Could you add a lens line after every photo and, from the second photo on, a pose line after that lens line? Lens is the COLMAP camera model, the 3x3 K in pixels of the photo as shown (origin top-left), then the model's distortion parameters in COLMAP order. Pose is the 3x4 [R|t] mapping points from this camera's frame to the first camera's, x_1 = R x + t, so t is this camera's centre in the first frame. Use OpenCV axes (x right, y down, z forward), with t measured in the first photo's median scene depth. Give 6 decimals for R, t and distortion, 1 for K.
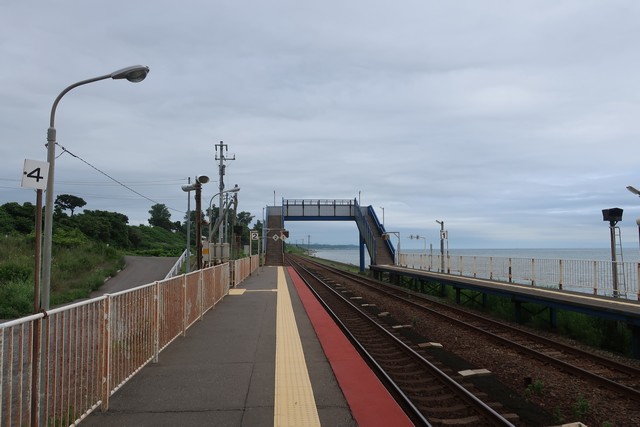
lens RADIAL K [[501.1, 0, 323.0], [0, 501.1, 215.7], [0, 0, 1]] dist [-0.006602, 0.002162]
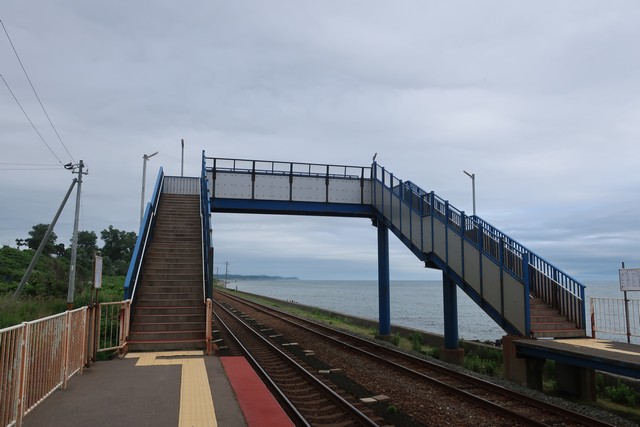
lens RADIAL K [[501.1, 0, 317.9], [0, 501.1, 215.4], [0, 0, 1]] dist [-0.006602, 0.002162]
pose [[0.986405, 0.030198, 0.161532, -0.034515], [-0.020049, 0.997742, -0.064096, 0.025680], [-0.163103, 0.059986, 0.984784, 0.387860]]
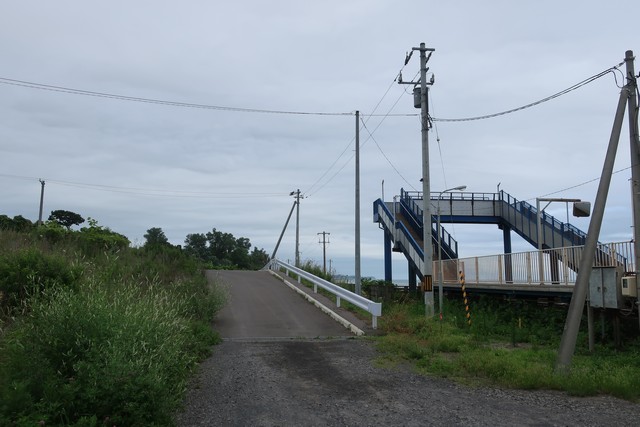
lens RADIAL K [[501.1, 0, 319.8], [0, 501.1, 214.5], [0, 0, 1]] dist [-0.006602, 0.002162]
pose [[0.999775, 0.010165, 0.018610, -0.135373], [-0.008985, 0.998008, -0.062439, 0.029749], [-0.019207, 0.062258, 0.997875, 0.201108]]
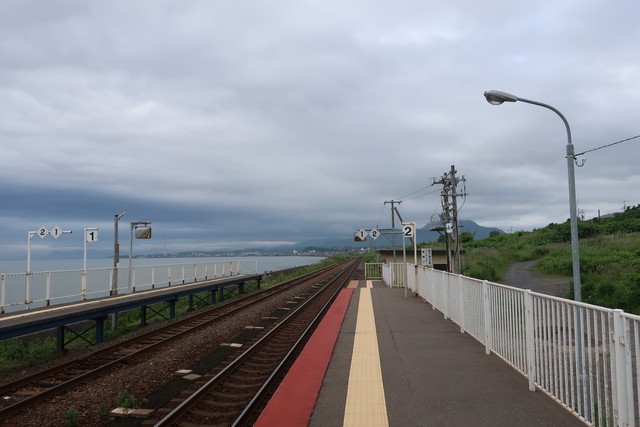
lens RADIAL K [[501.1, 0, 321.6], [0, 501.1, 216.0], [0, 0, 1]] dist [-0.006602, 0.002162]
pose [[-0.983733, 0.034227, 0.176345, -0.481508], [0.009279, 0.990052, -0.140399, 0.376014], [-0.179396, -0.136479, -0.974264, 5.636487]]
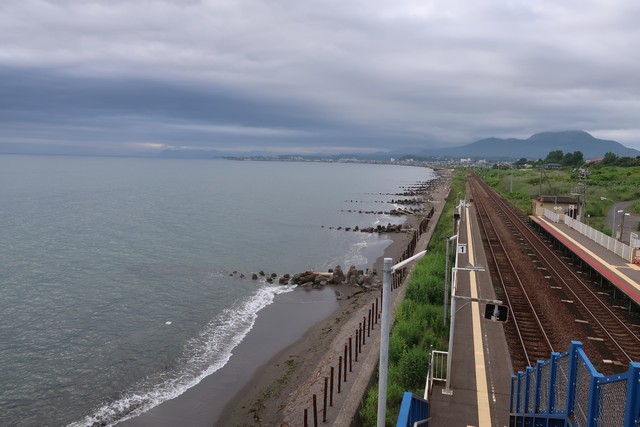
lens RADIAL K [[501.1, 0, 318.3], [0, 501.1, 216.9], [0, 0, 1]] dist [-0.006602, 0.002162]
pose [[-0.931794, -0.055465, 0.358724, -0.447087], [-0.039679, 0.997899, 0.051227, 0.361396], [-0.360812, 0.033499, -0.932037, 5.875282]]
